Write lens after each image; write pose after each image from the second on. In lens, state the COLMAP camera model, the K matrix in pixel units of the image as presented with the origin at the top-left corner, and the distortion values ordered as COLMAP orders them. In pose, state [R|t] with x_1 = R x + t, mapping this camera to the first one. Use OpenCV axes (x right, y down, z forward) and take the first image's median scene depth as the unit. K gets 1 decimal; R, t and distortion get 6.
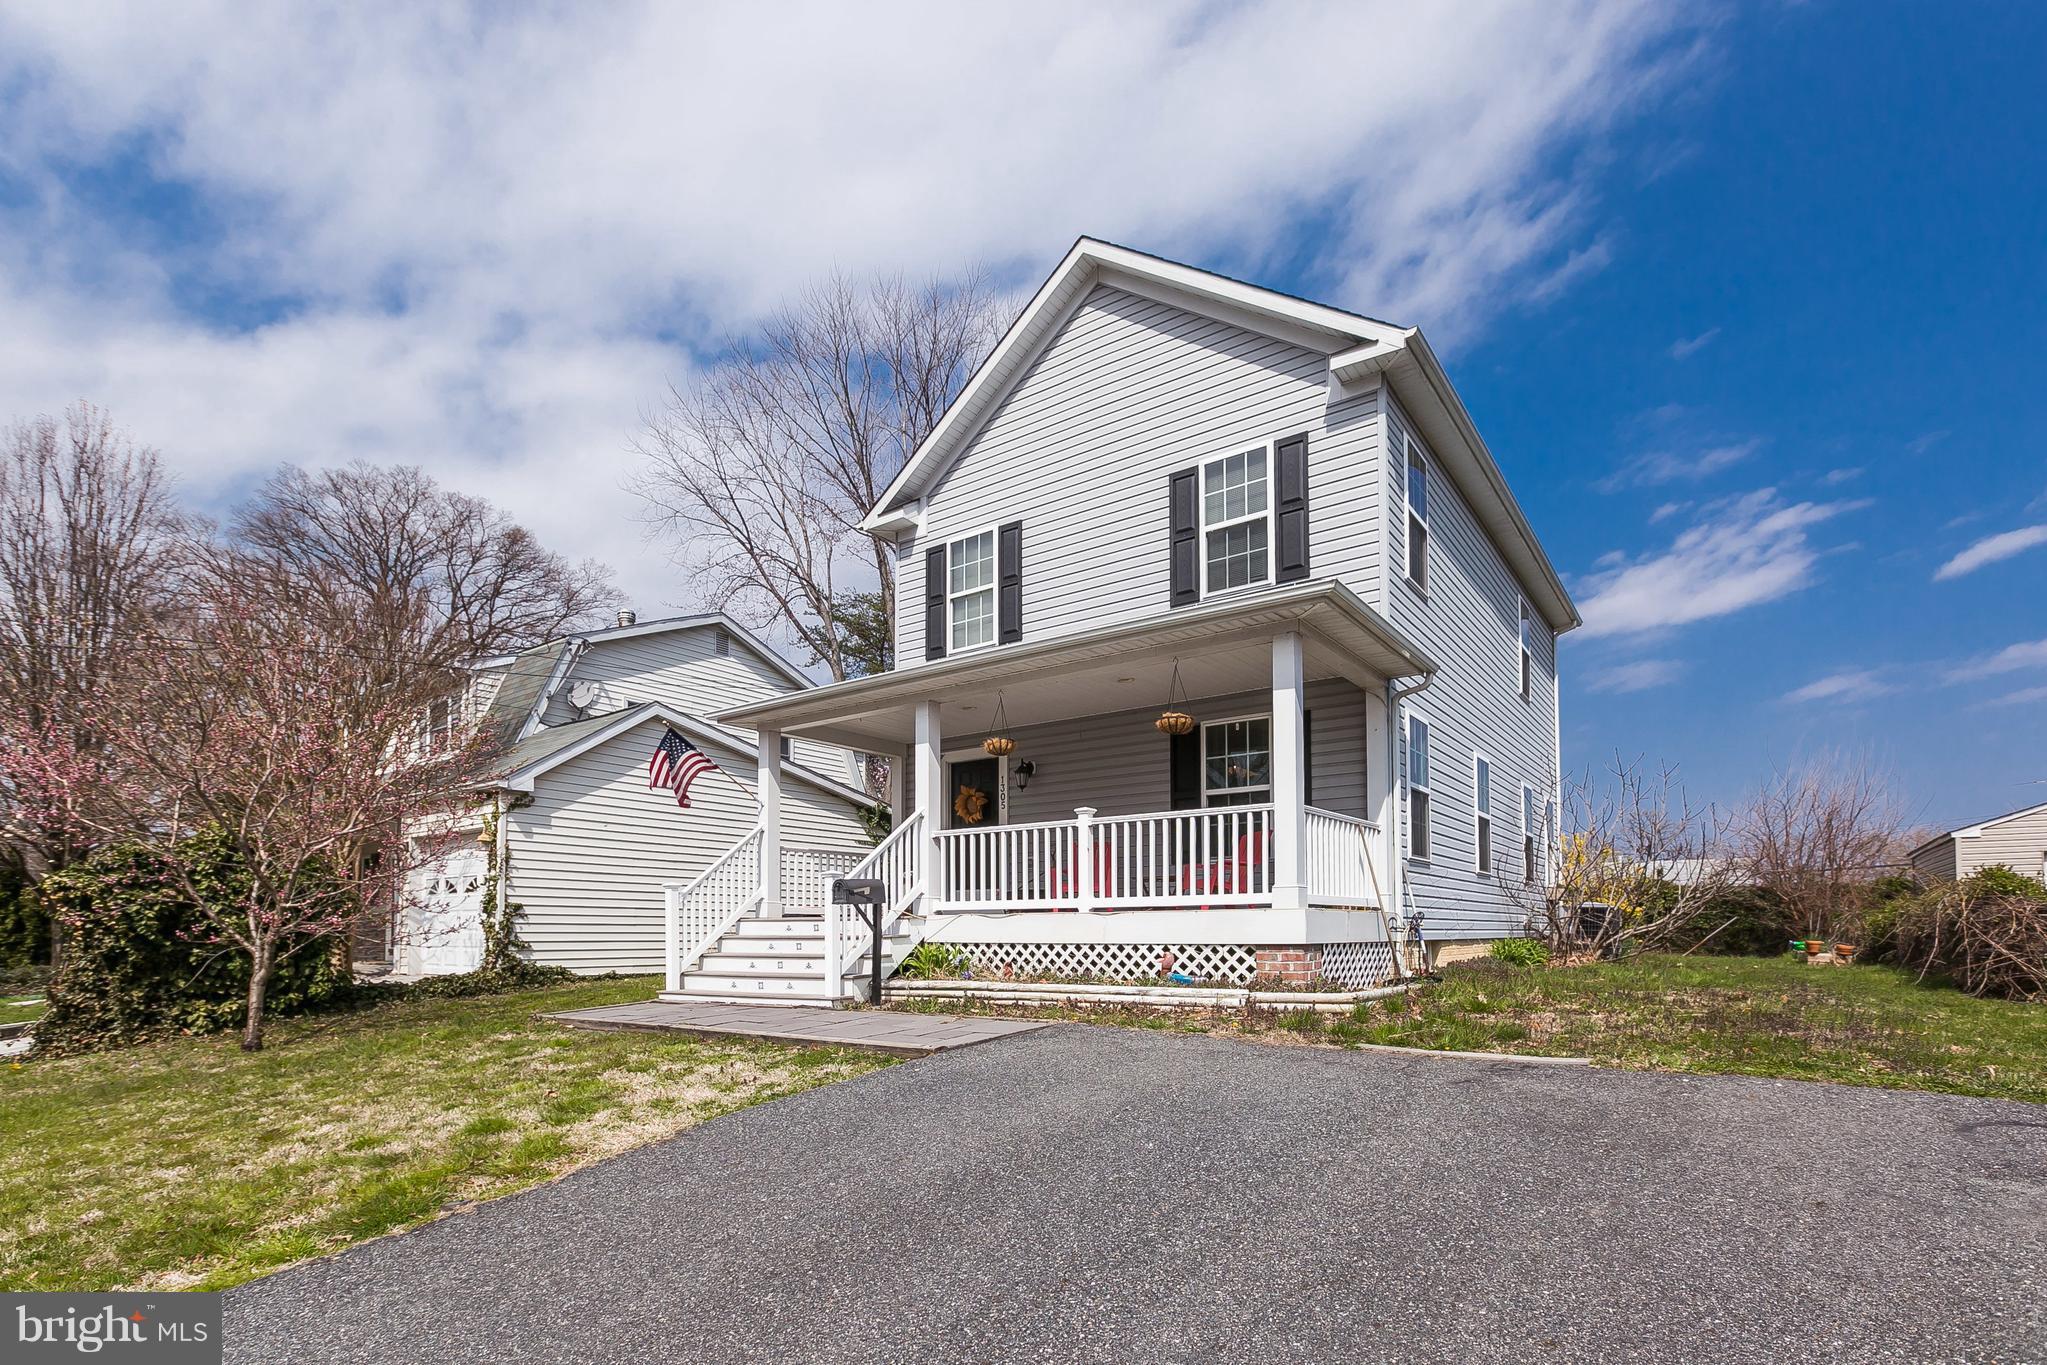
lens RADIAL K [[964.8, 0, 1023.5], [0, 964.8, 682.5], [0, 0, 1]] dist [0.000385, -0.000010]
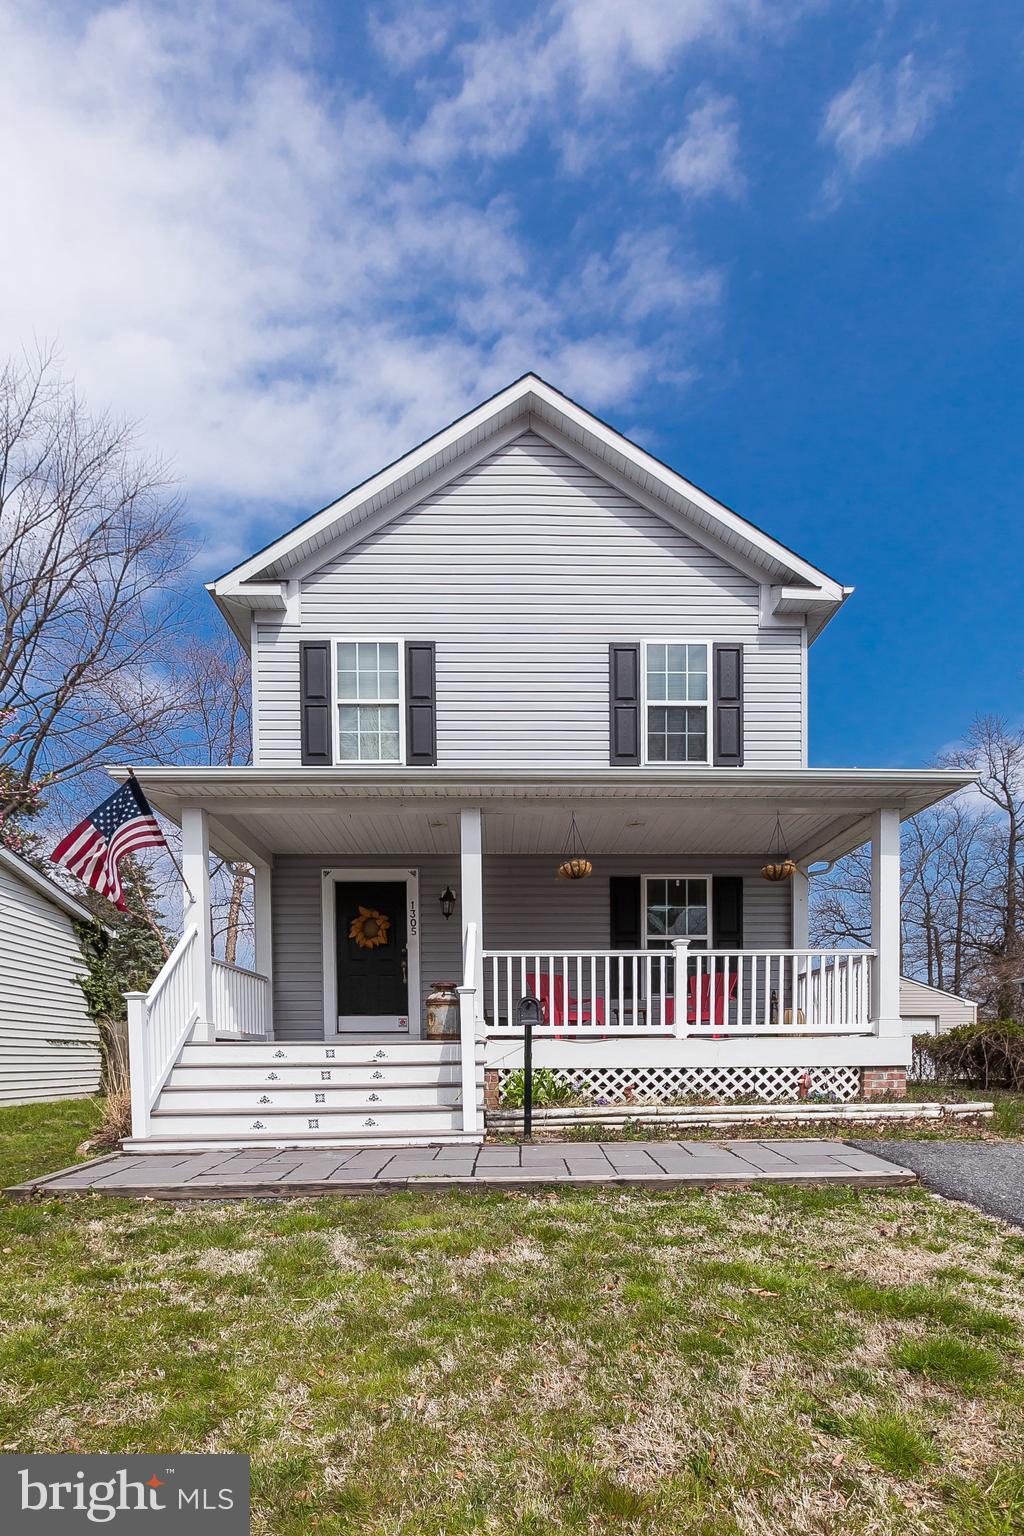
lens RADIAL K [[794.2, 0, 512.6], [0, 794.2, 937.5], [0, 0, 1]] dist [0.002043, 0.000390]
pose [[0.787086, 0.089655, 0.610293, -0.492741], [-0.149033, 0.987710, 0.047105, 0.092927], [-0.598569, -0.128030, 0.790774, 0.351800]]
